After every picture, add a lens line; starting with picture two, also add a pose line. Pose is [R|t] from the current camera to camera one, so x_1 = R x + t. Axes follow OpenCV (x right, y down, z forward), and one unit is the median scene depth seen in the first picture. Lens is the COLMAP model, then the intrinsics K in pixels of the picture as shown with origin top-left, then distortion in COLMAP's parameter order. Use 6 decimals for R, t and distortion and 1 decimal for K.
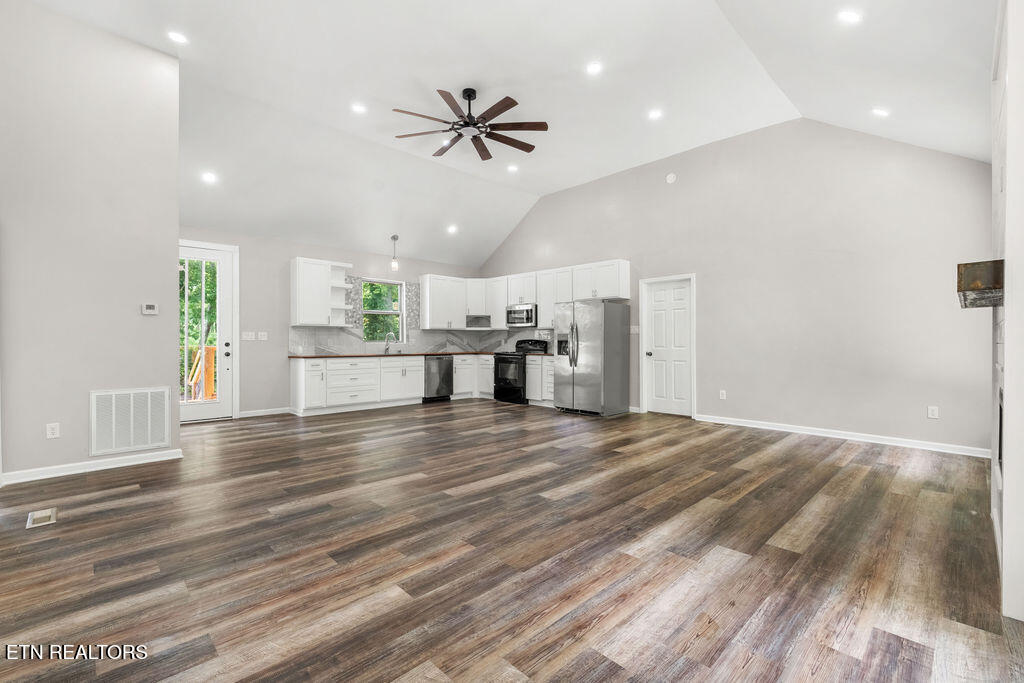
lens RADIAL K [[448.5, 0, 509.6], [0, 448.5, 344.9], [0, 0, 1]] dist [-0.002583, -0.000095]
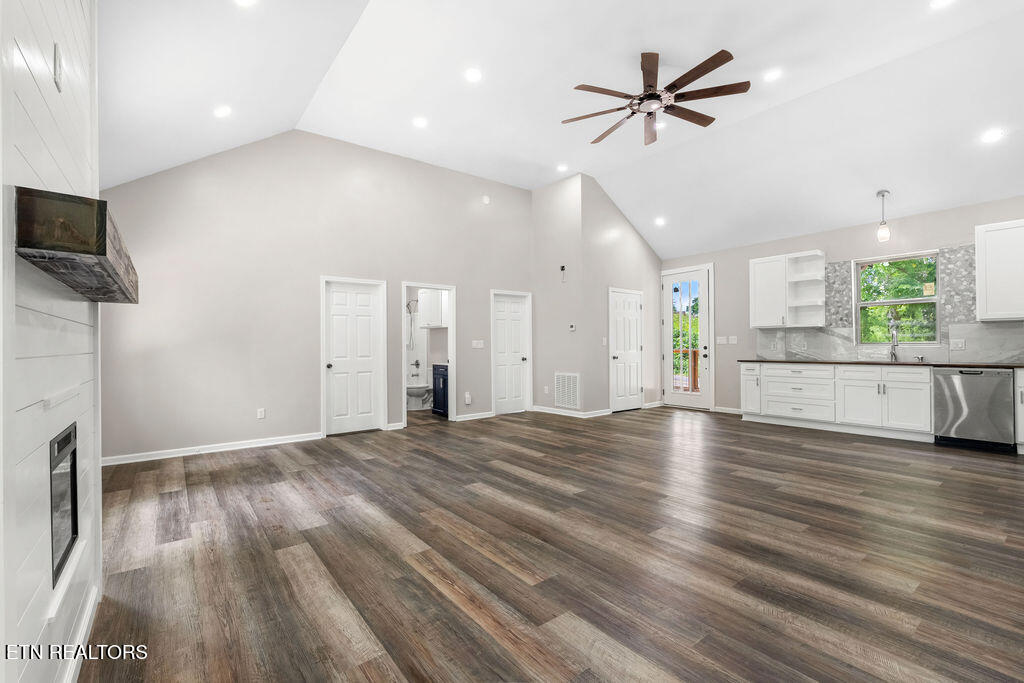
lens RADIAL K [[446.6, 0, 510.6], [0, 446.6, 343.5], [0, 0, 1]] dist [-0.002476, -0.000016]
pose [[-0.114587, -0.005651, -0.993397, 0.549974], [0.001451, 0.999982, -0.005856, -0.005321], [0.993412, -0.002113, -0.114577, 0.562754]]
